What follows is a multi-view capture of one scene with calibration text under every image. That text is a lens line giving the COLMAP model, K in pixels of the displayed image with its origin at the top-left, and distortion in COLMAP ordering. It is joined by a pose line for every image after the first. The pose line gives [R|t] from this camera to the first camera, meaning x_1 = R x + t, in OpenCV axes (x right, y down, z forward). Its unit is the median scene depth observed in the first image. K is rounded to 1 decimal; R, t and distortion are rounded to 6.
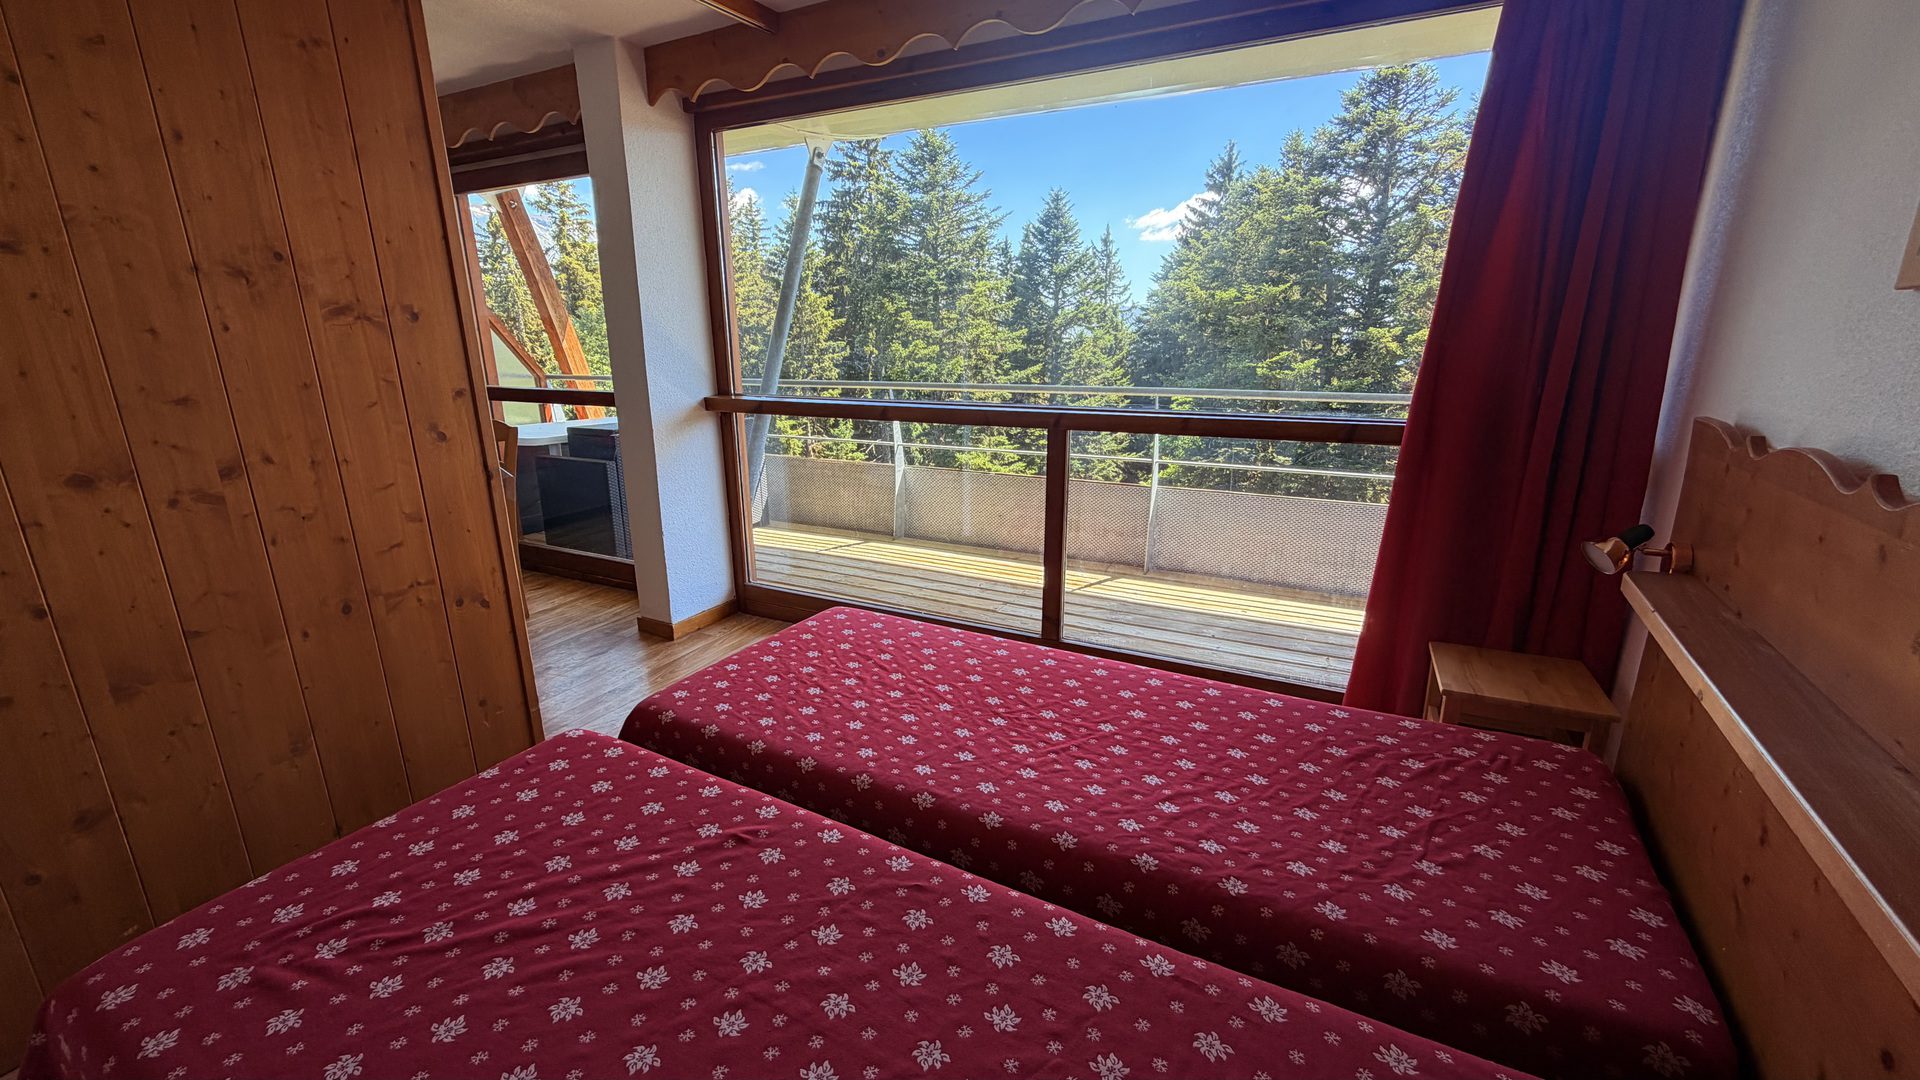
lens RADIAL K [[766.0, 0, 956.7], [0, 766.0, 534.5], [0, 0, 1]] dist [-0.001267, 0.000000]
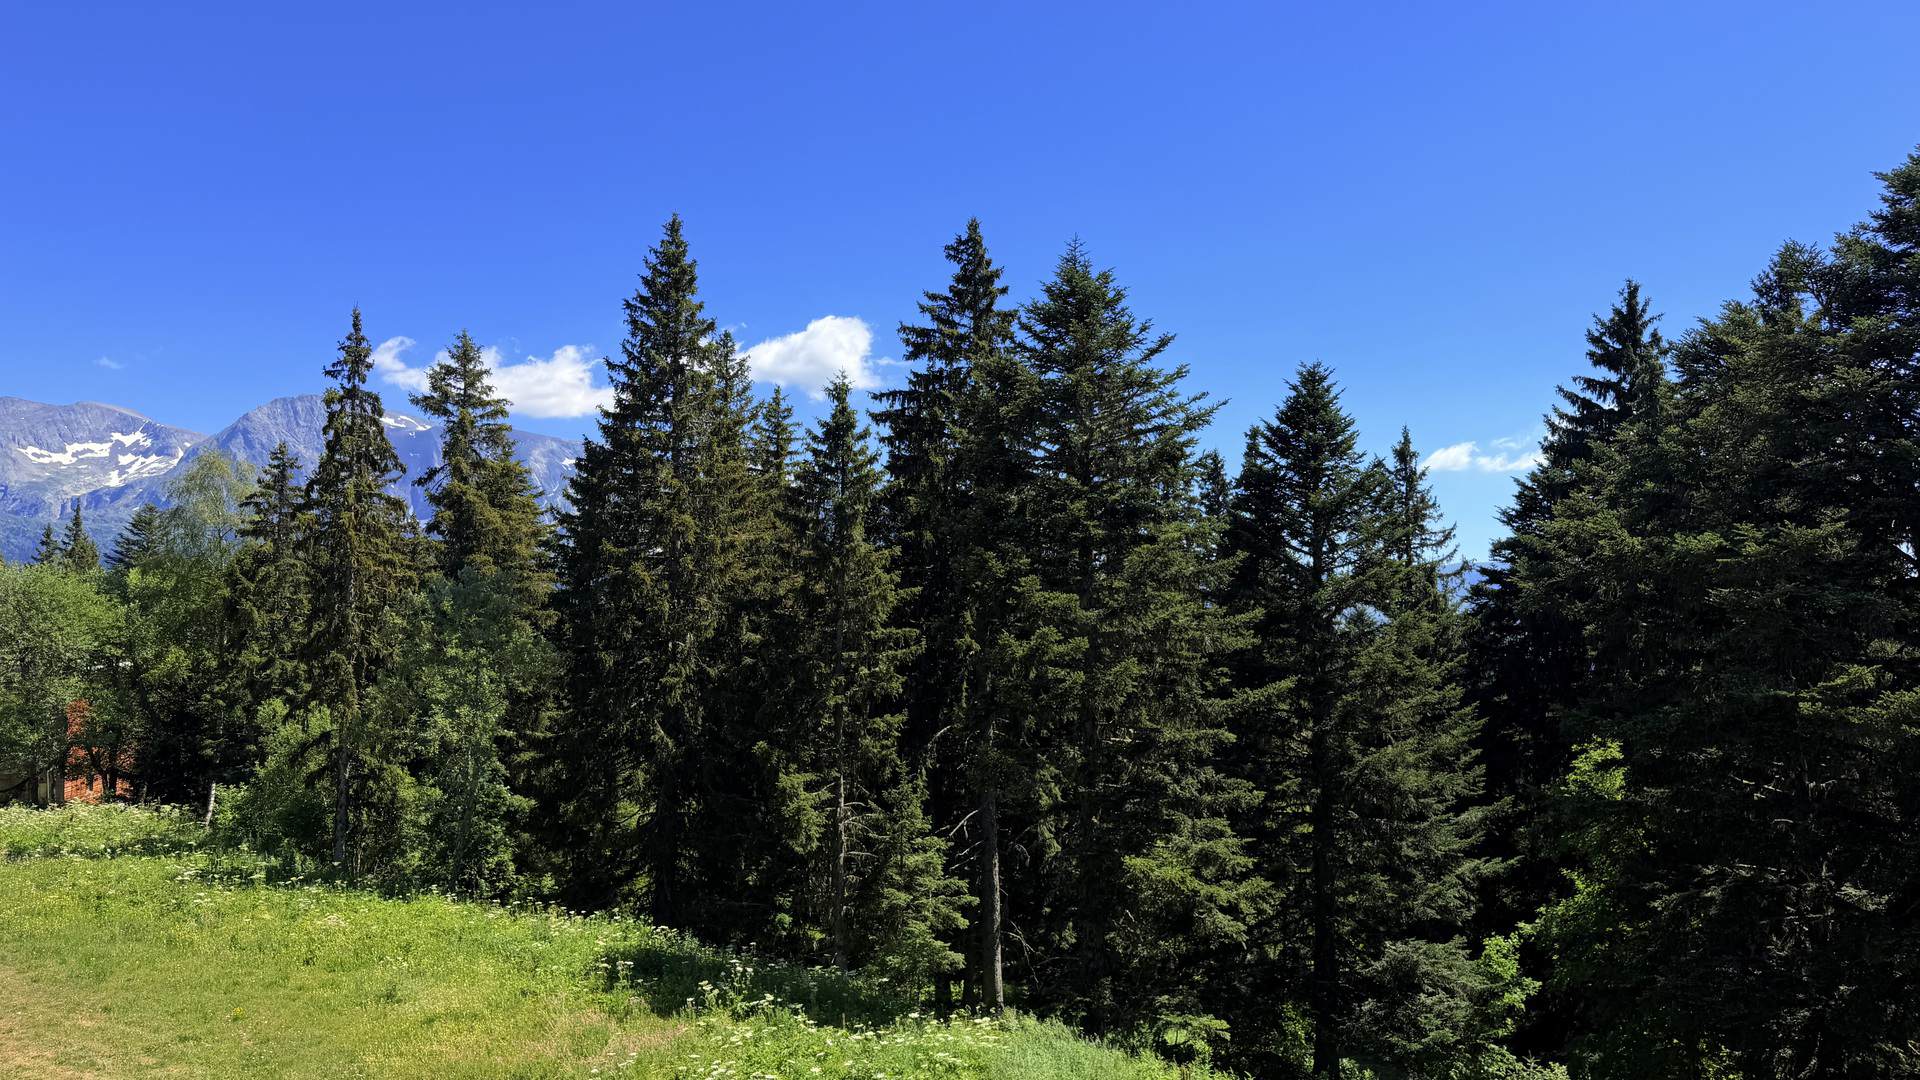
lens RADIAL K [[1315.1, 0, 955.5], [0, 1315.1, 544.7], [0, 0, 1]] dist [0.149299, -0.229194]
pose [[0.991224, 0.001229, -0.132184, 0.003798], [-0.040860, 0.953836, -0.297535, -0.031687], [0.125716, 0.300325, 0.945516, 0.104214]]
